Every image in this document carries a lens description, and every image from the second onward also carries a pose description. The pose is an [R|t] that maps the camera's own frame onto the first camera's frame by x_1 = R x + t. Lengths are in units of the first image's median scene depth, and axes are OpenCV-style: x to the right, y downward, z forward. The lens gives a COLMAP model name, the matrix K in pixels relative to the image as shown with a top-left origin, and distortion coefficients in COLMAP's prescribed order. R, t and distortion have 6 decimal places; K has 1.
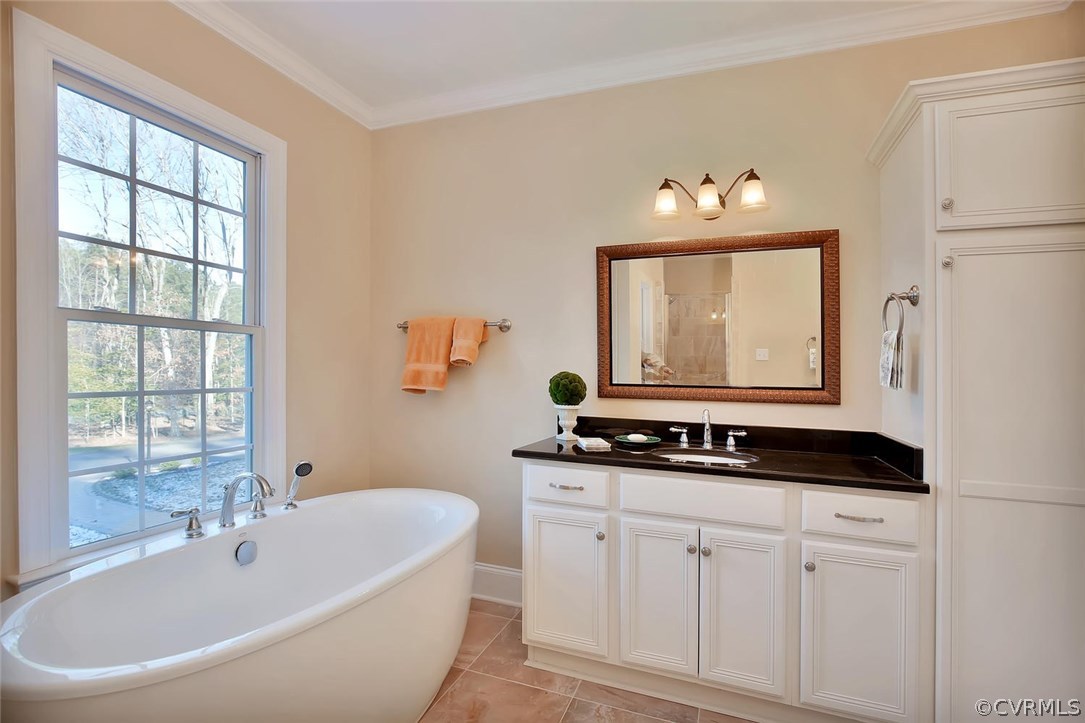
lens RADIAL K [[499.8, 0, 544.7], [0, 499.8, 362.0], [0, 0, 1]] dist [-0.023905, 0.001234]
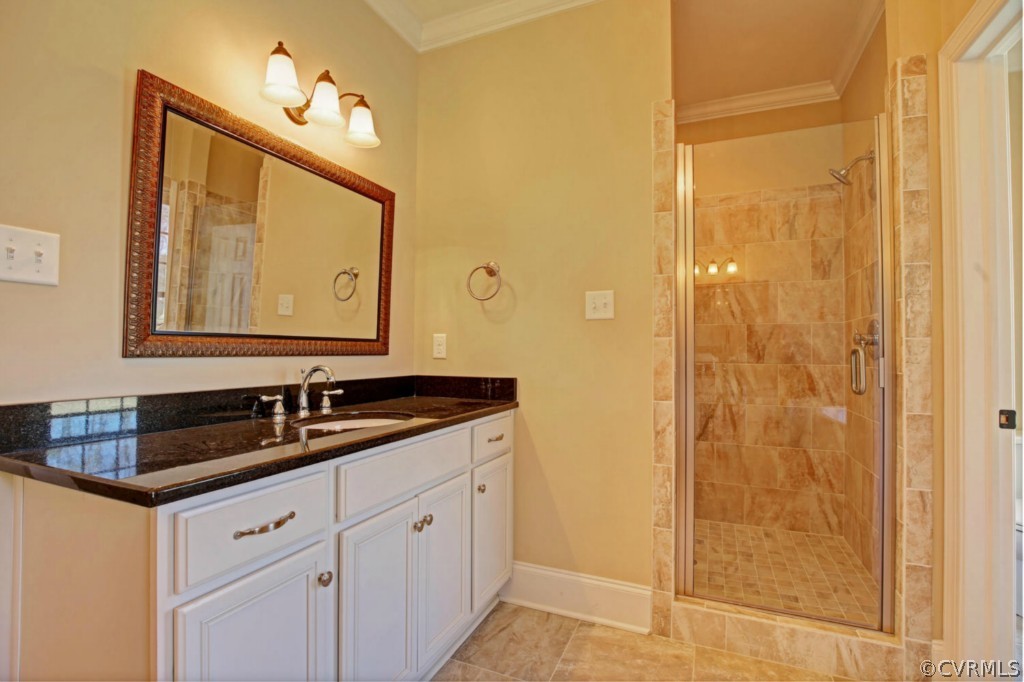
lens RADIAL K [[471.7, 0, 514.1], [0, 471.7, 341.4], [0, 0, 1]] dist [-0.023905, 0.001234]
pose [[0.034687, 0.007671, 0.999369, -0.400449], [-0.015596, 0.999853, -0.007133, 0.057305], [-0.999277, -0.015339, 0.034802, 0.653643]]
